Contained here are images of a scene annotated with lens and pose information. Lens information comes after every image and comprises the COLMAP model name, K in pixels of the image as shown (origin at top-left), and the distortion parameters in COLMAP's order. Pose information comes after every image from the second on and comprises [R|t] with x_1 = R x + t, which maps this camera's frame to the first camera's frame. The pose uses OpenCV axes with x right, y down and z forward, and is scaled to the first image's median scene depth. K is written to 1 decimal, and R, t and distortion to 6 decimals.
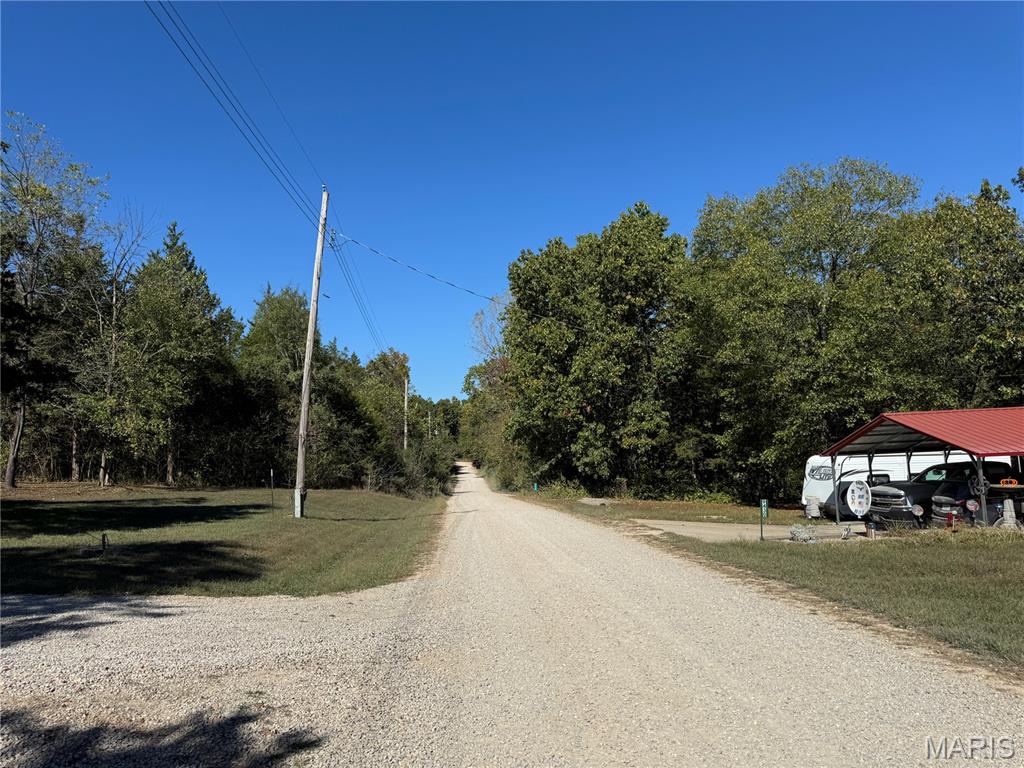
lens RADIAL K [[711.7, 0, 512.0], [0, 711.7, 384.0], [0, 0, 1]] dist [0.000006, -0.000016]
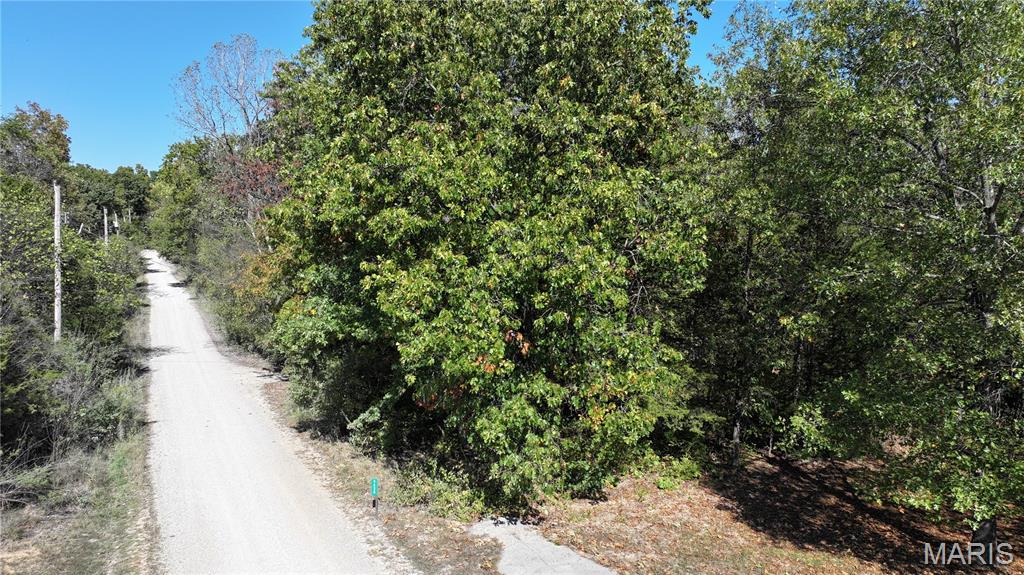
lens RADIAL K [[702.1, 0, 512.0], [0, 702.1, 287.5], [0, 0, 1]] dist [0.002299, 0.001098]
pose [[0.916164, 0.014993, 0.400523, -0.029216], [-0.086456, 0.983167, 0.160958, -0.027358], [-0.391368, -0.182092, 0.902039, 0.241963]]
